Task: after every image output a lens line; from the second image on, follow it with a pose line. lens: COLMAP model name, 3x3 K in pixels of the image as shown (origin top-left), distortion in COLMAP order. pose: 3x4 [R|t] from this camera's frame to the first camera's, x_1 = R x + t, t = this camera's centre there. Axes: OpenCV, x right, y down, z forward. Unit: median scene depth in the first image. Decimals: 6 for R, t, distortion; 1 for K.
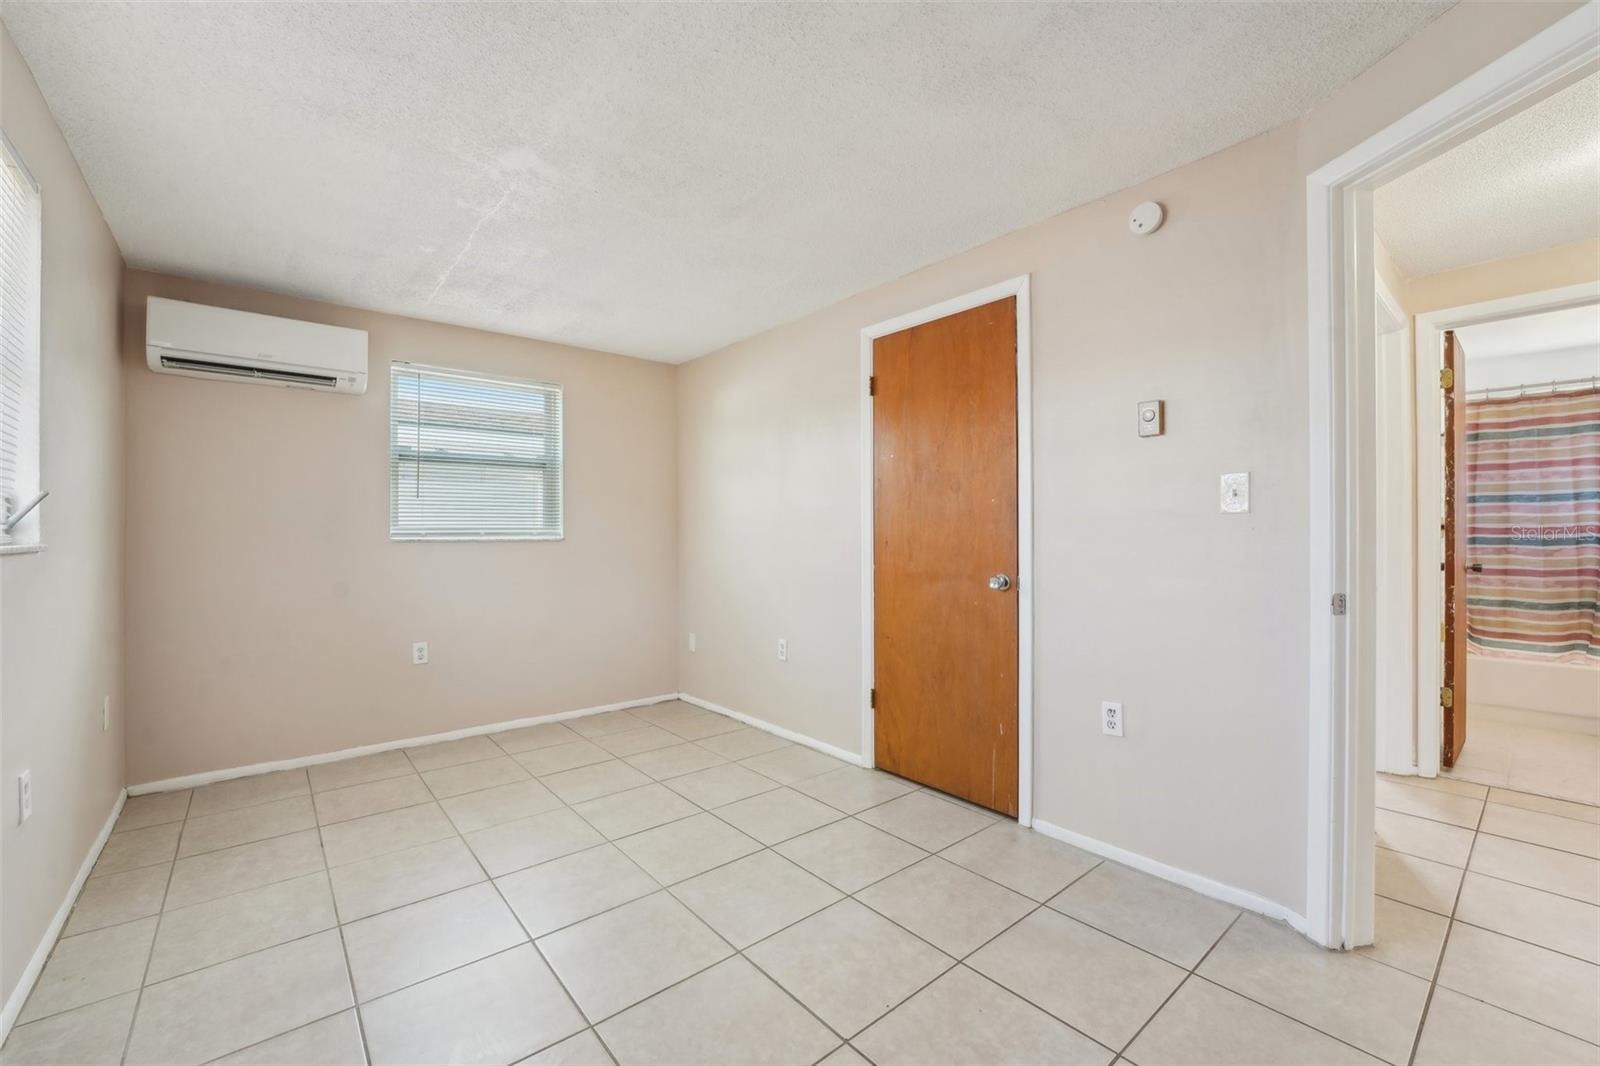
lens RADIAL K [[649.8, 0, 795.1], [0, 649.8, 534.9], [0, 0, 1]] dist [-0.019854, 0.002643]
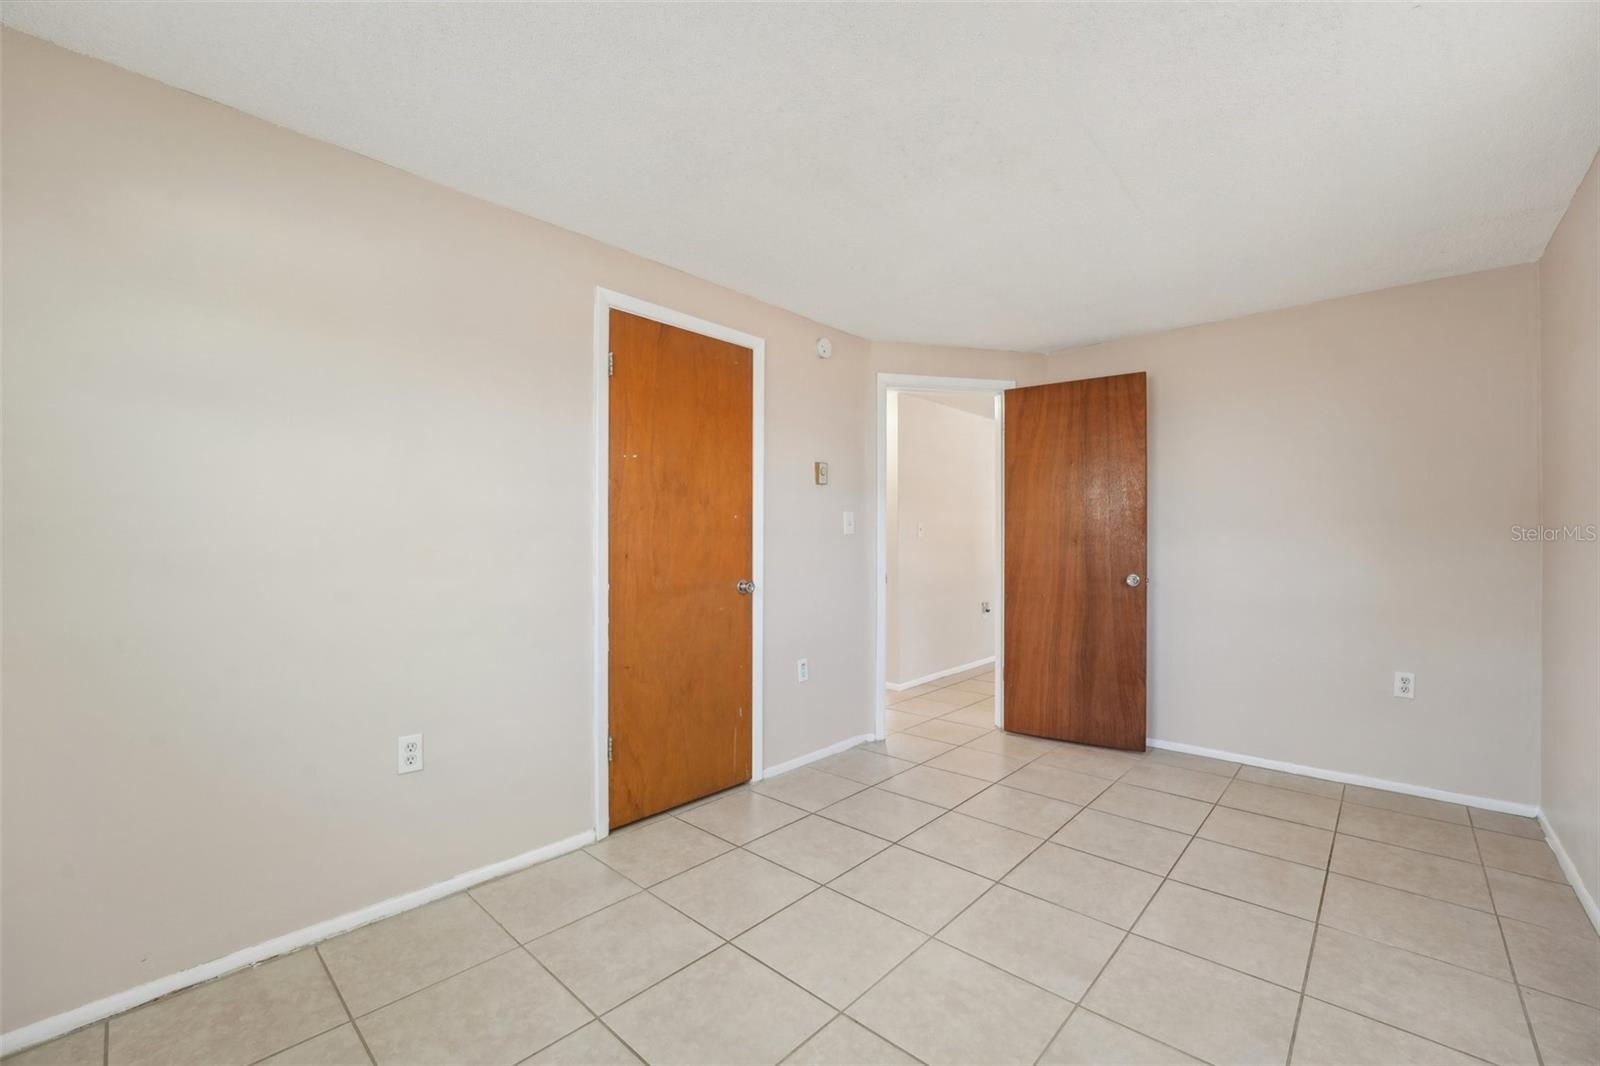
lens RADIAL K [[649.8, 0, 804.4], [0, 649.8, 546.0], [0, 0, 1]] dist [-0.019854, 0.002643]
pose [[-0.121832, -0.000463, 0.992551, -0.728479], [0.004801, 0.999988, 0.001056, -0.001451], [-0.992539, 0.004894, -0.121828, 0.867959]]
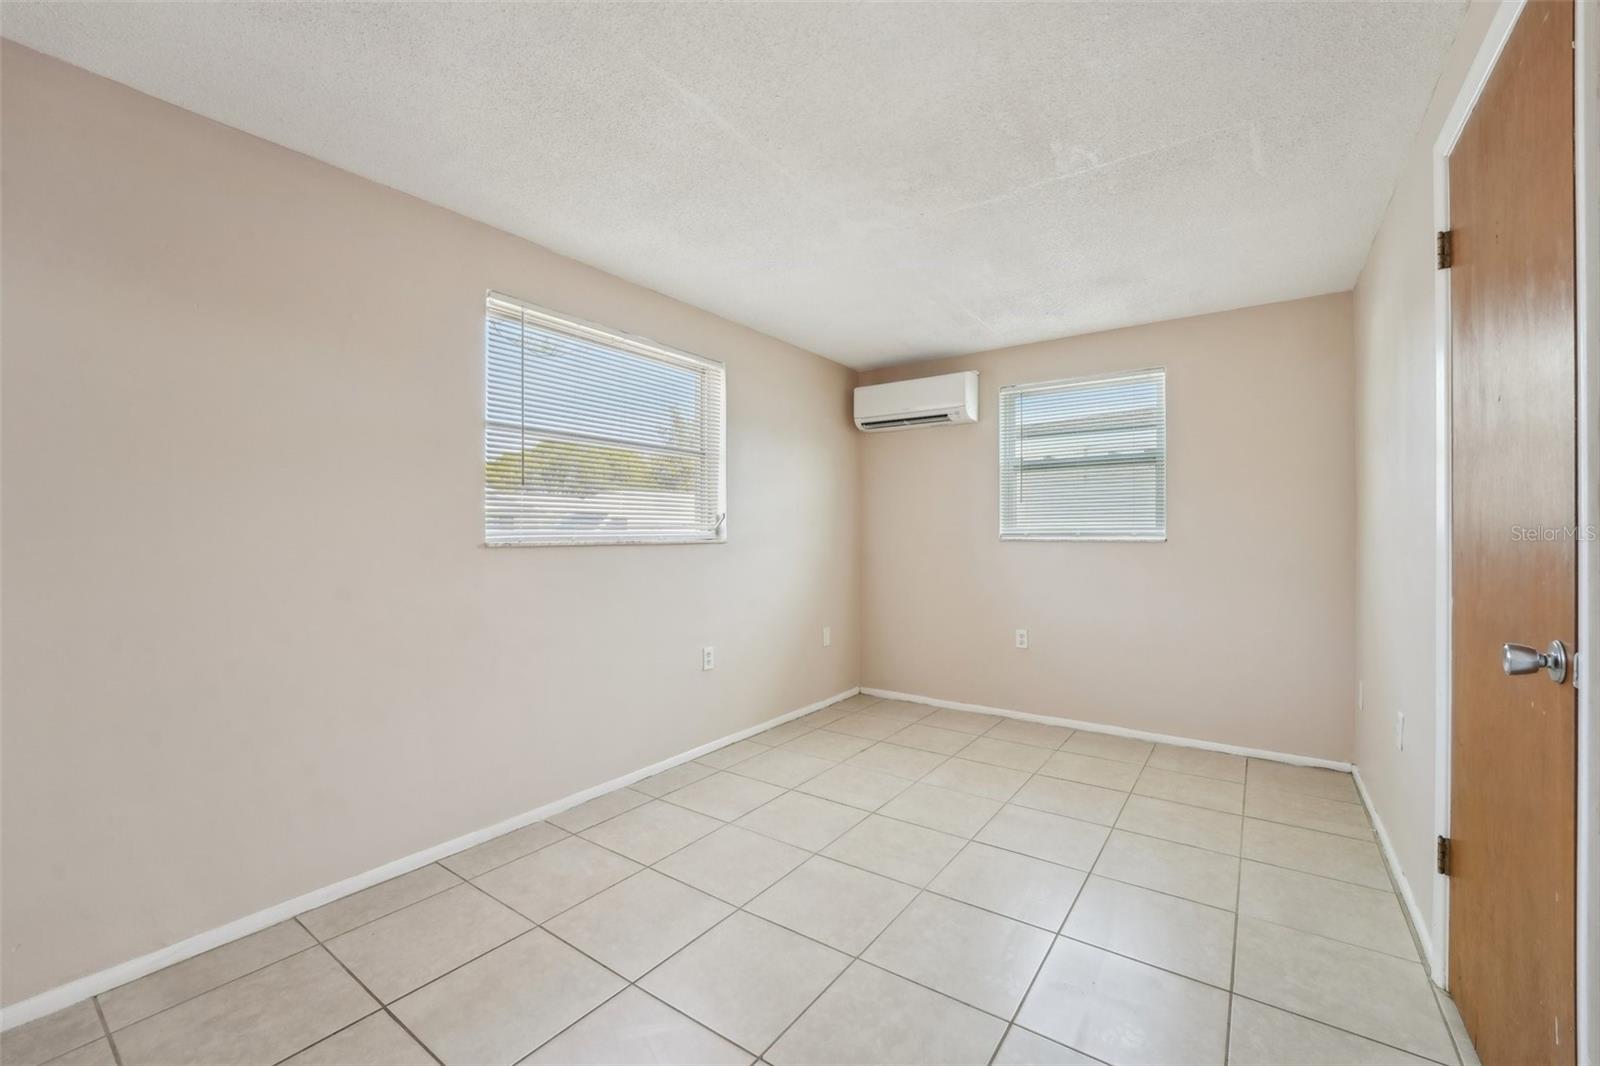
lens RADIAL K [[649.8, 0, 804.8], [0, 649.8, 538.3], [0, 0, 1]] dist [-0.019854, 0.002643]
pose [[0.257318, 0.008841, -0.966286, 0.481790], [-0.002333, 0.999961, 0.008528, -0.003324], [0.966324, 0.000060, 0.257328, 0.382191]]
